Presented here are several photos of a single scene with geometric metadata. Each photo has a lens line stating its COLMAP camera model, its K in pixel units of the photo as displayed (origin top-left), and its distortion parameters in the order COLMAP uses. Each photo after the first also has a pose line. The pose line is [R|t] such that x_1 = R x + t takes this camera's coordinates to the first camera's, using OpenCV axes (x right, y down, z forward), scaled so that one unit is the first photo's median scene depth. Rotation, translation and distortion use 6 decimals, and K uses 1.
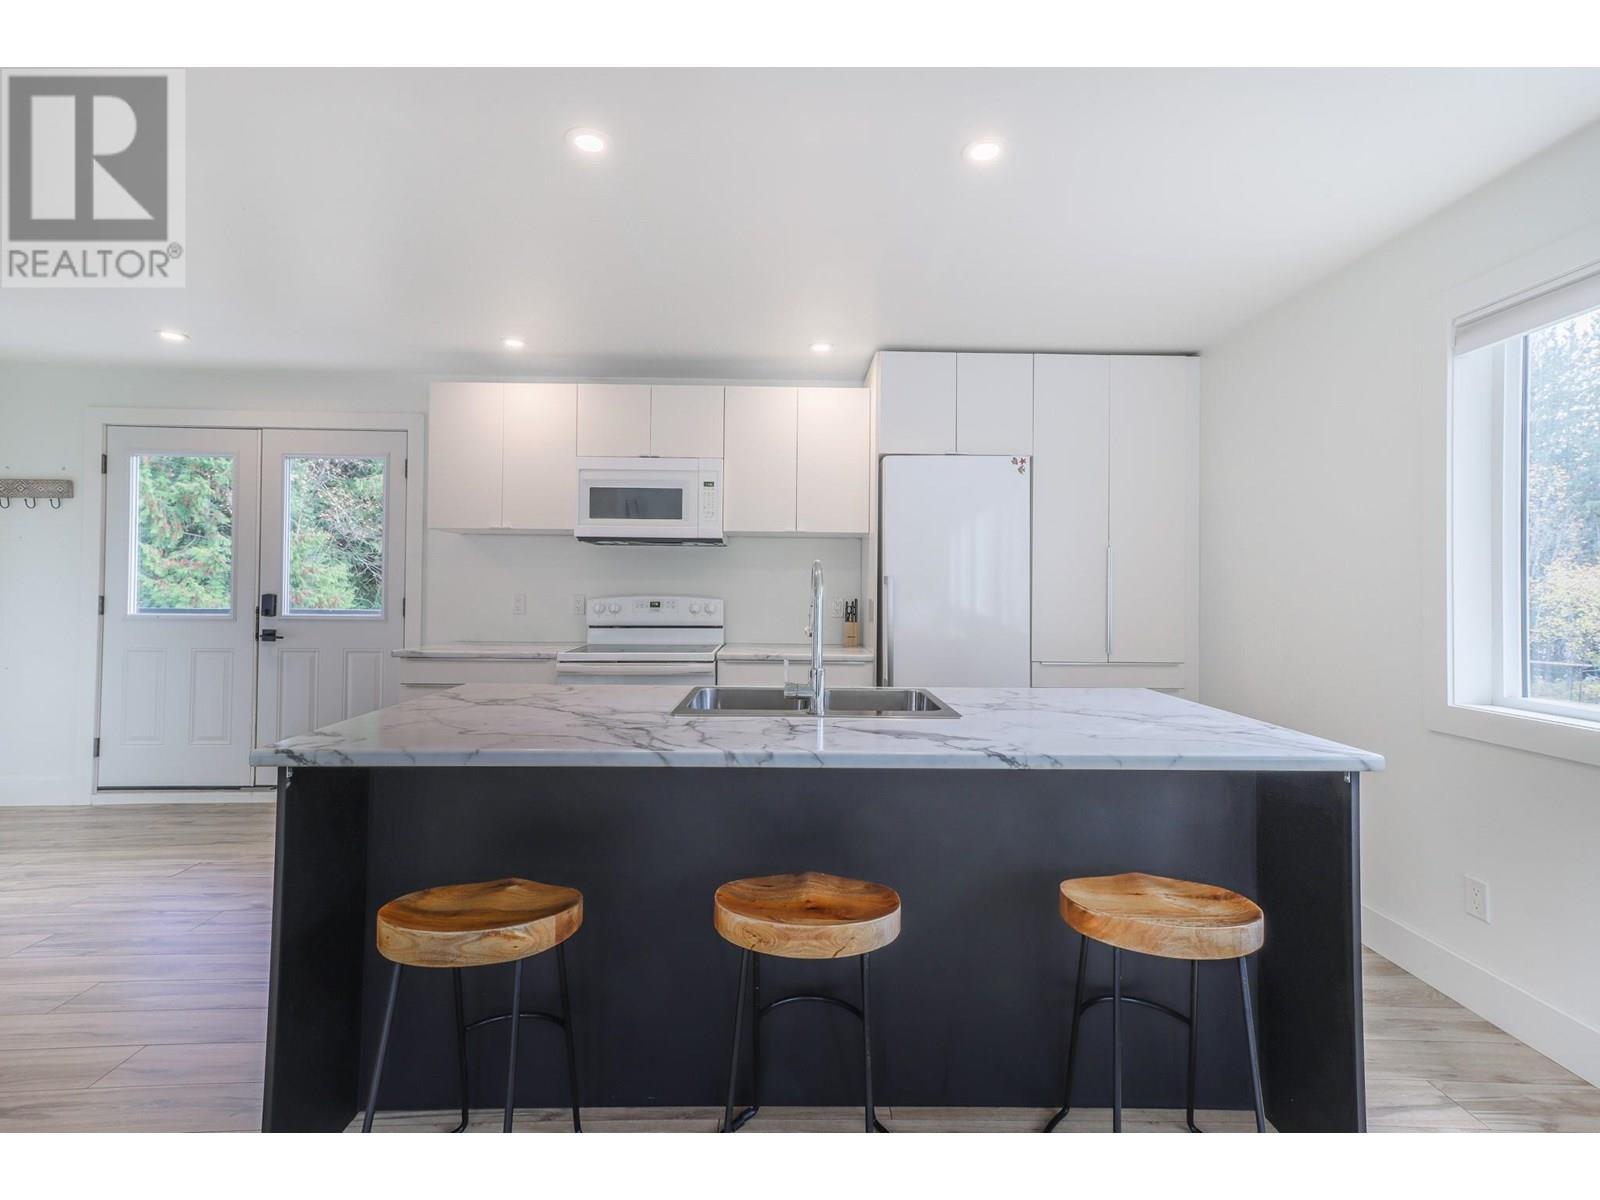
lens RADIAL K [[730.2, 0, 806.0], [0, 730.2, 567.8], [0, 0, 1]] dist [0.007506, -0.000216]
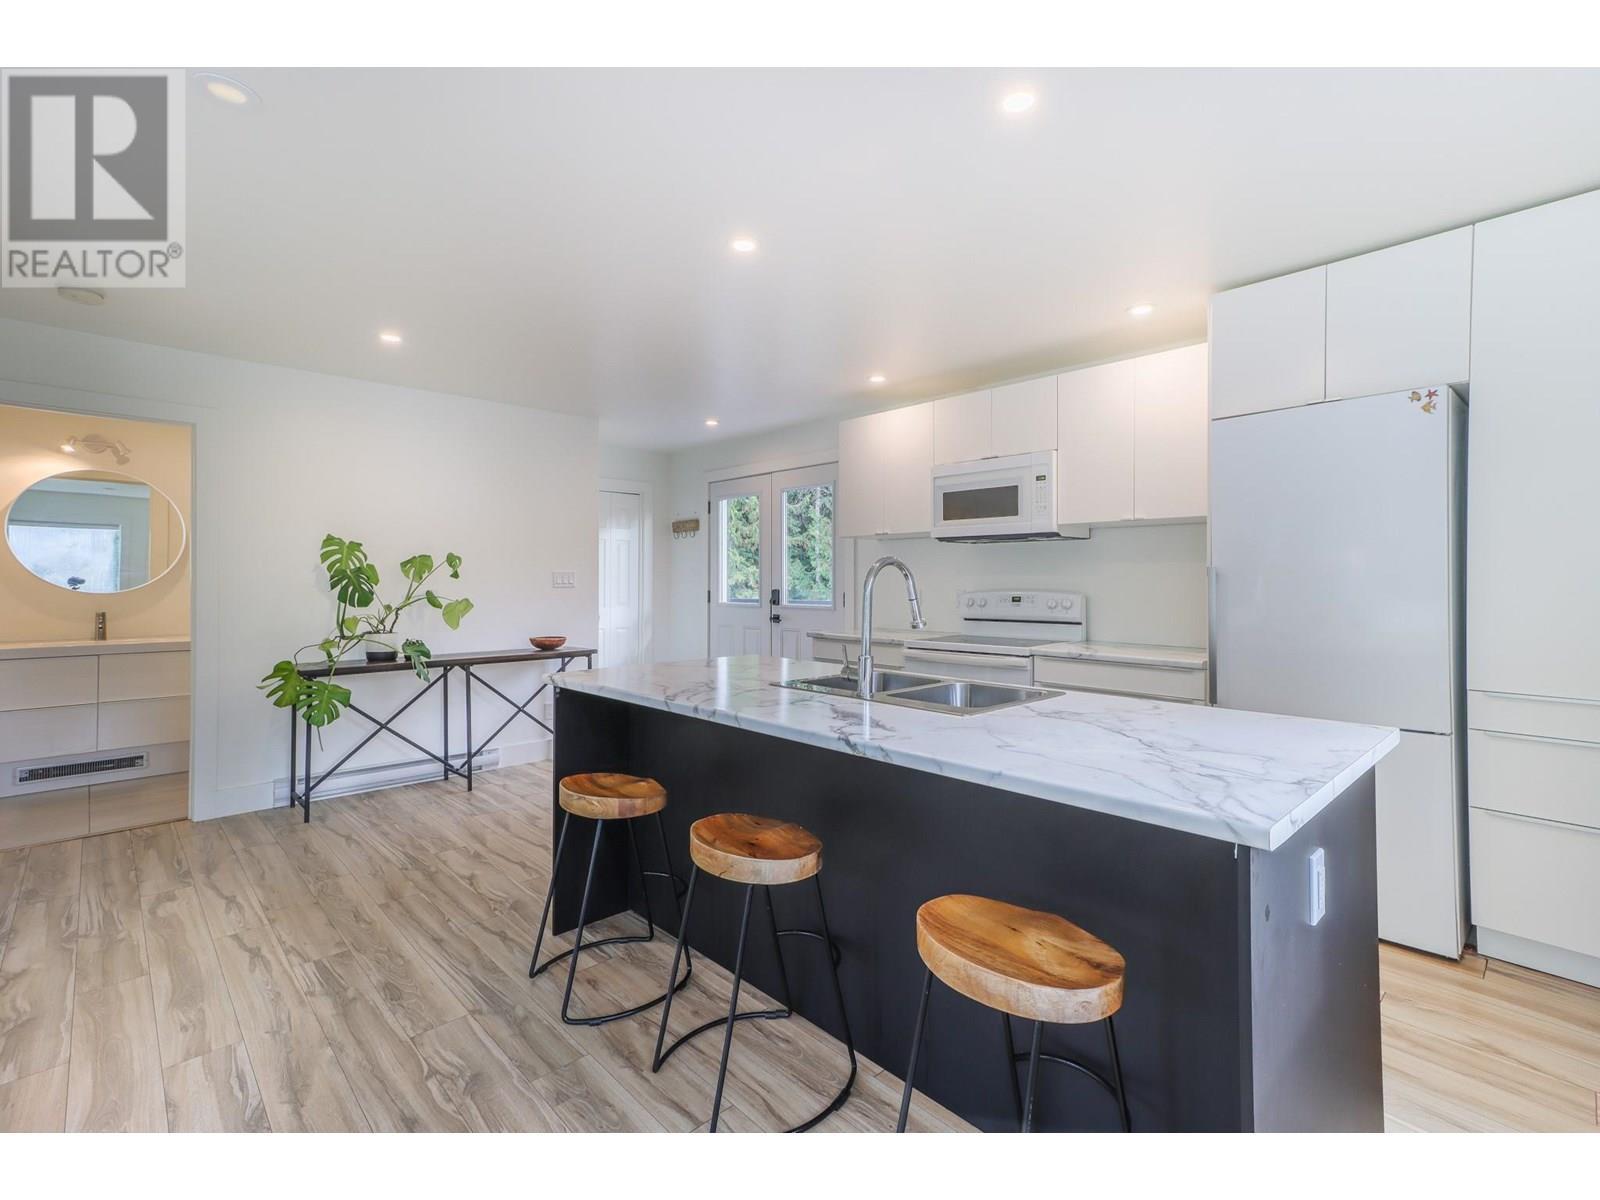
lens RADIAL K [[730.2, 0, 799.3], [0, 730.2, 574.3], [0, 0, 1]] dist [0.007506, -0.000216]
pose [[0.678491, -0.015075, -0.734454, 0.370778], [0.024397, 0.999700, 0.002019, 0.005874], [0.734203, -0.019288, 0.678655, 0.091697]]
